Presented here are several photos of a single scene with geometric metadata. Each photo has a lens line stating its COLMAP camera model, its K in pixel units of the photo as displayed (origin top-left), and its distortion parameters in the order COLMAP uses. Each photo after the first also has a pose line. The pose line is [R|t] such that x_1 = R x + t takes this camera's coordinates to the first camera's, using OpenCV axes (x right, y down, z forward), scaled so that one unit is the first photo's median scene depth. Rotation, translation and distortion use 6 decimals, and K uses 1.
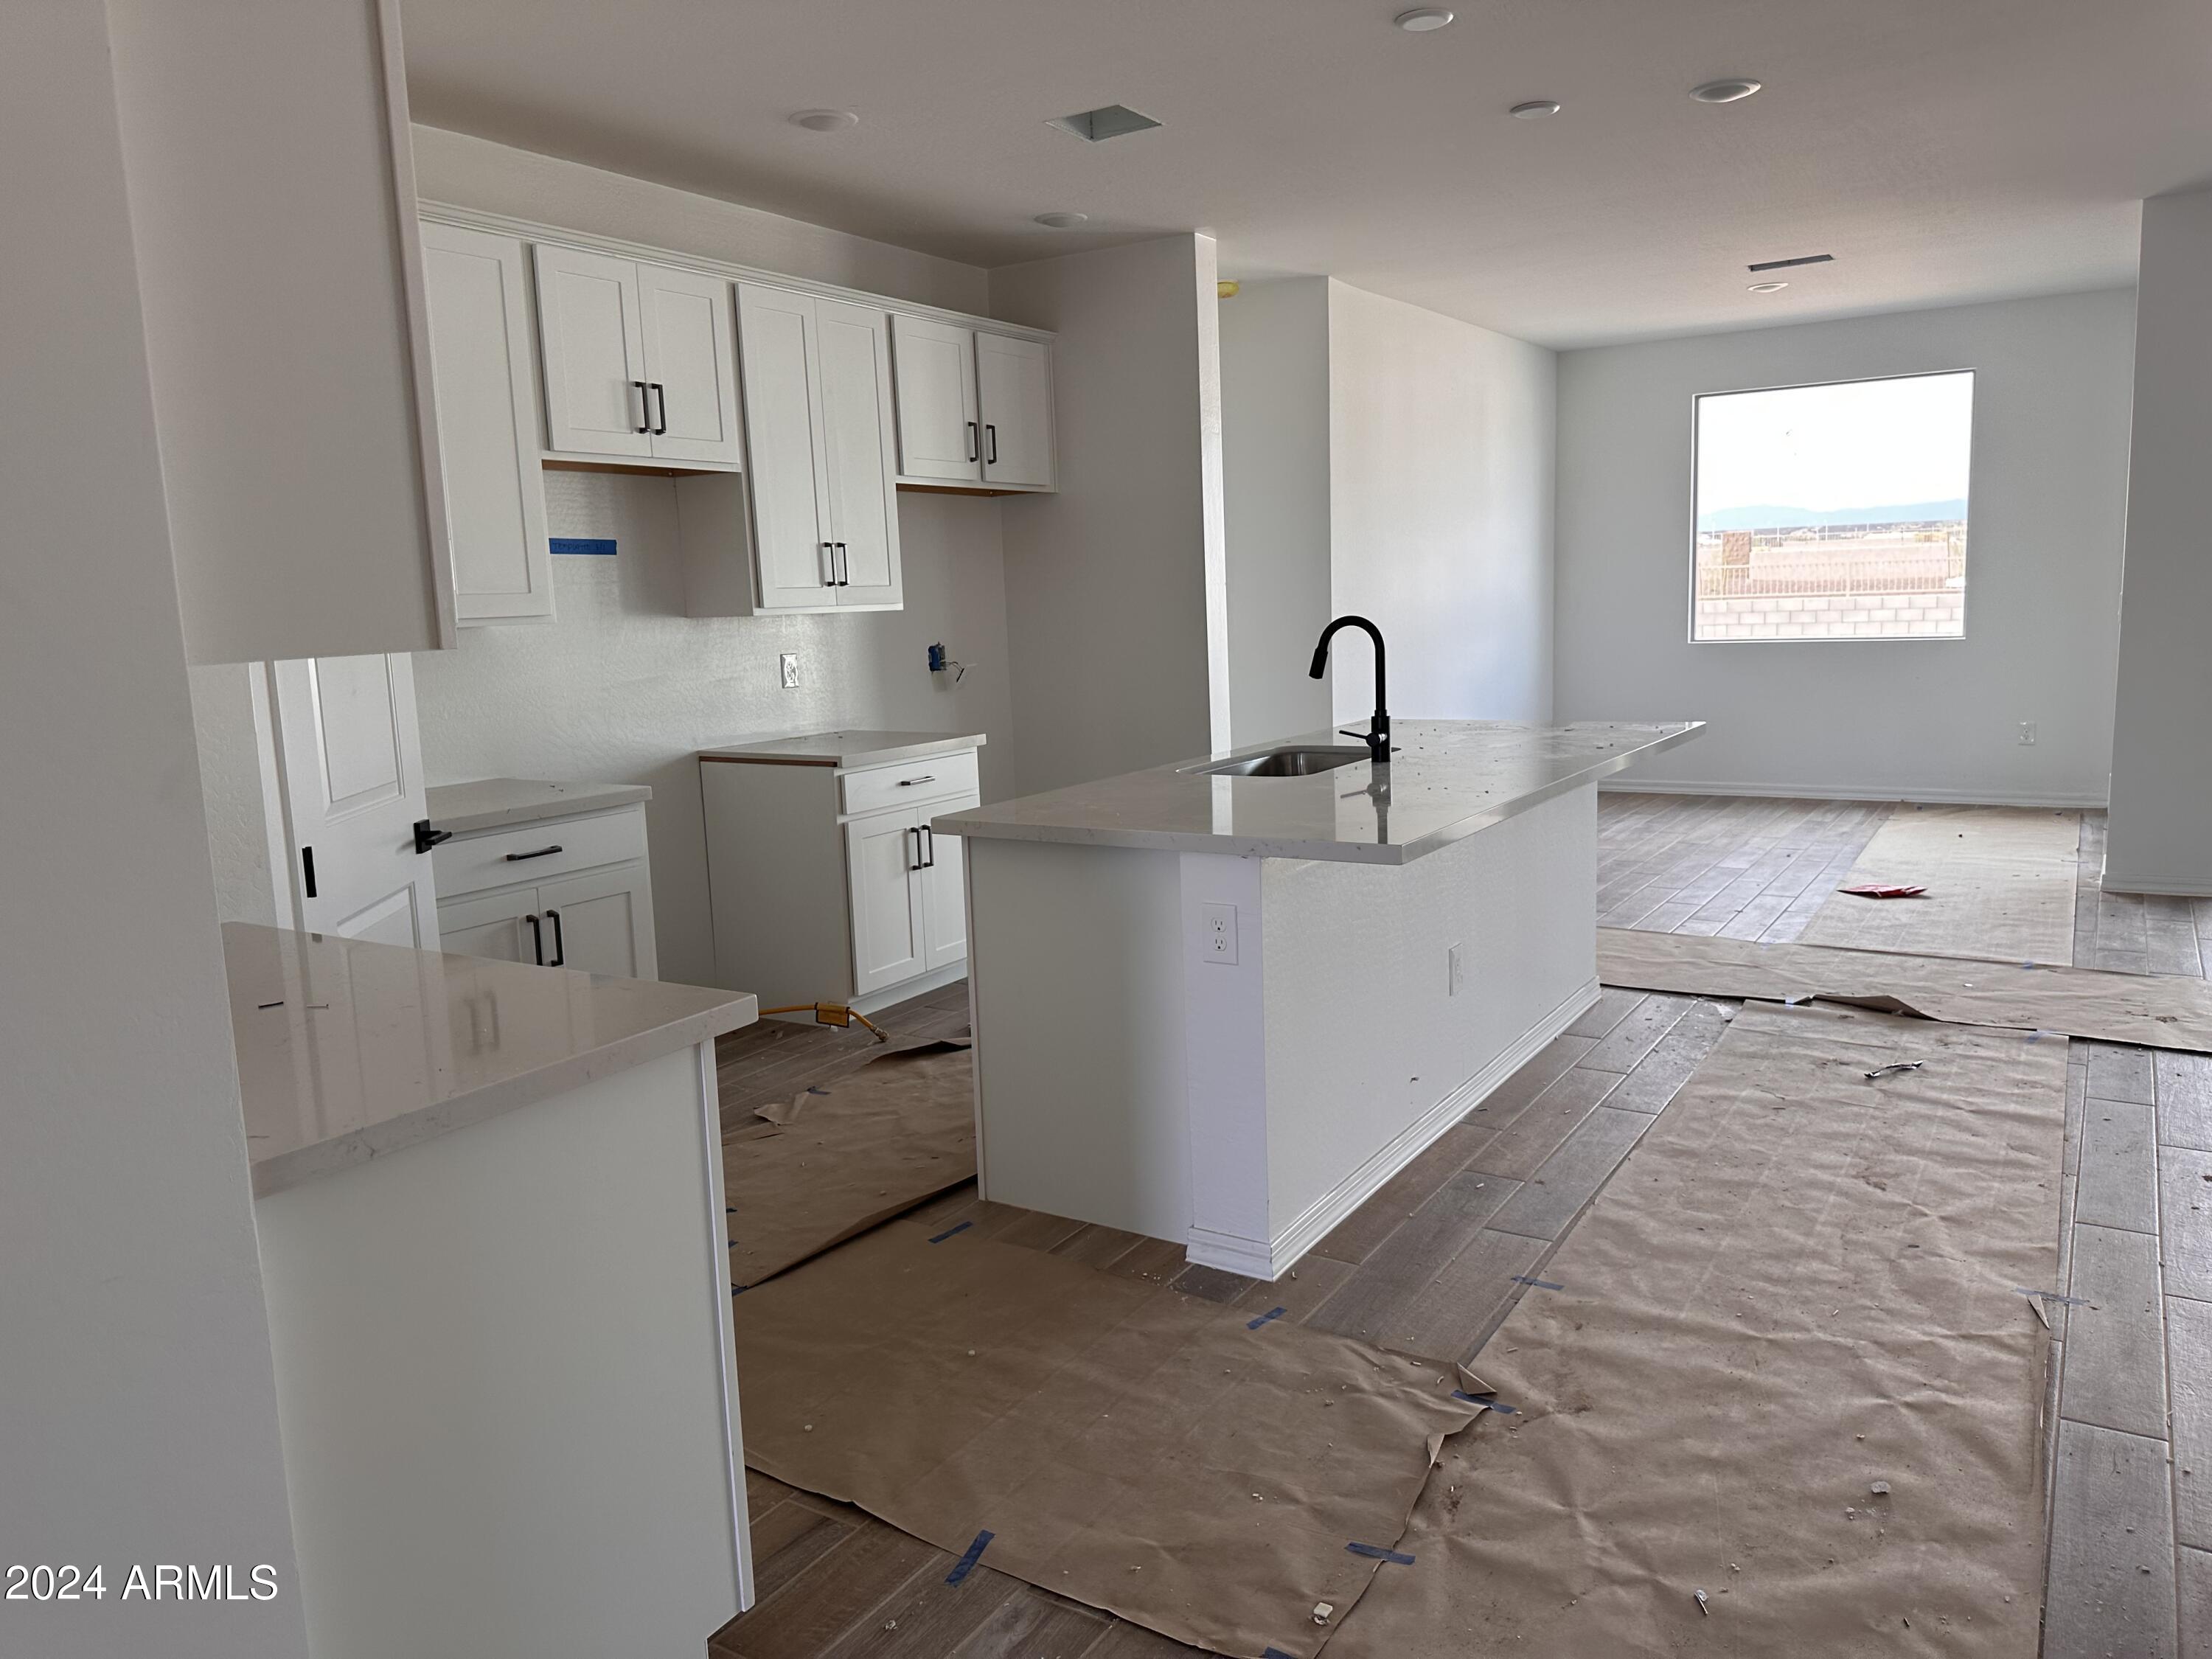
lens RADIAL K [[1558.2, 0, 1097.9], [0, 1558.2, 816.1], [0, 0, 1]] dist [0.024592, -0.021408]
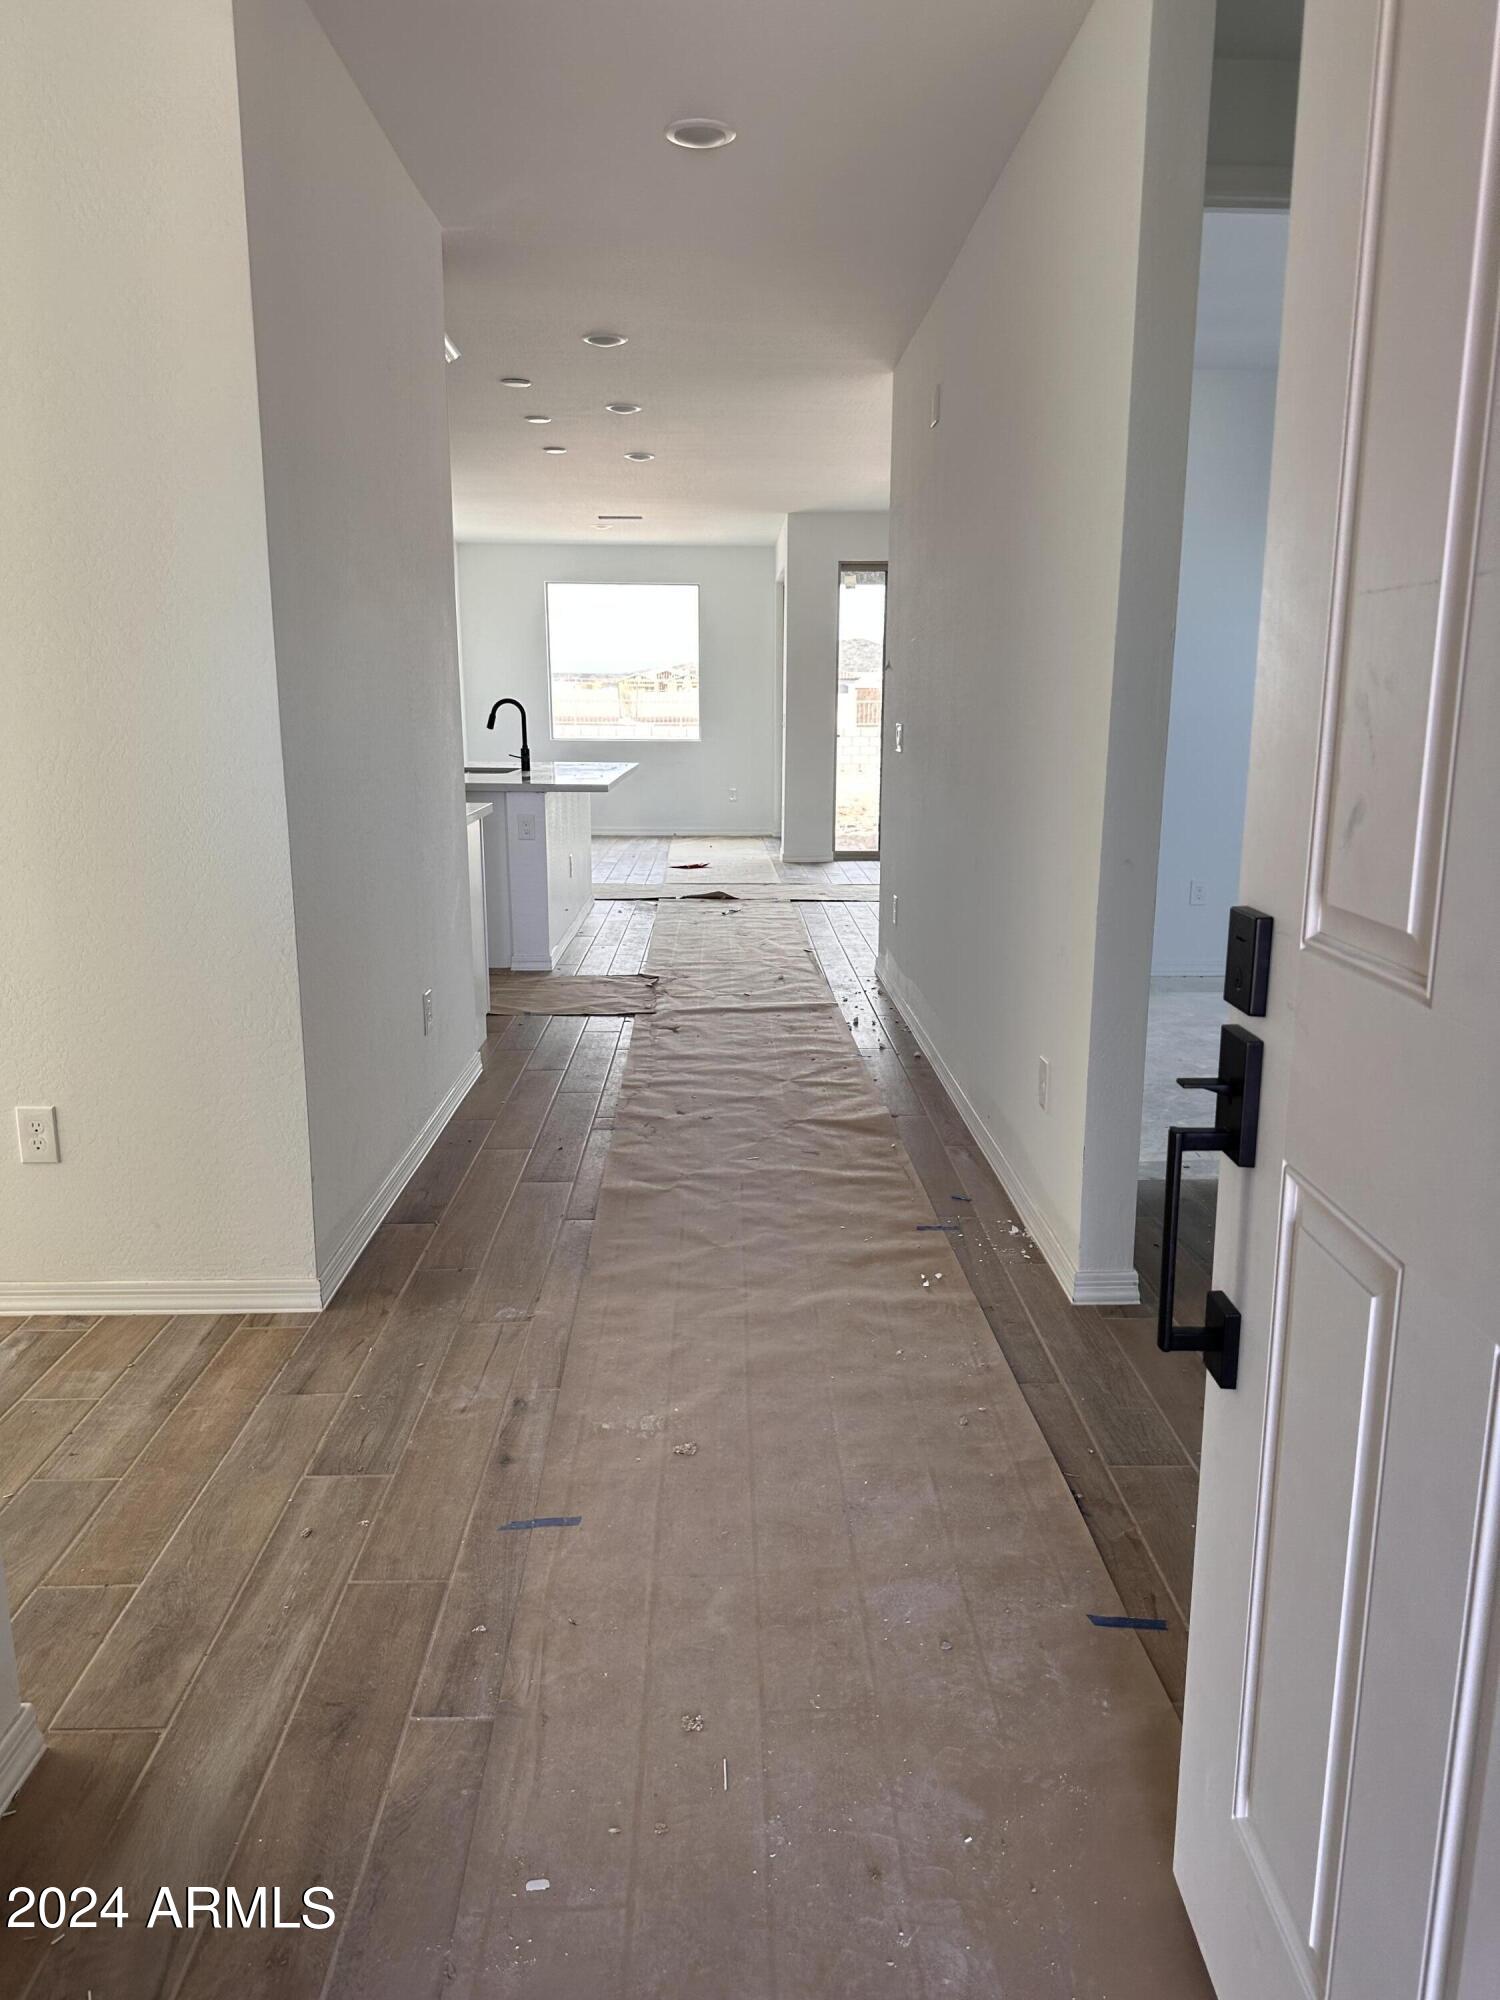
lens RADIAL K [[1408.9, 0, 749.2], [0, 1408.9, 1007.0], [0, 0, 1]] dist [0.024592, -0.021408]
pose [[0.828488, -0.073352, 0.555183, -0.503803], [0.041068, 0.996673, 0.070399, 0.126258], [-0.558500, -0.035525, 0.828744, -0.587803]]
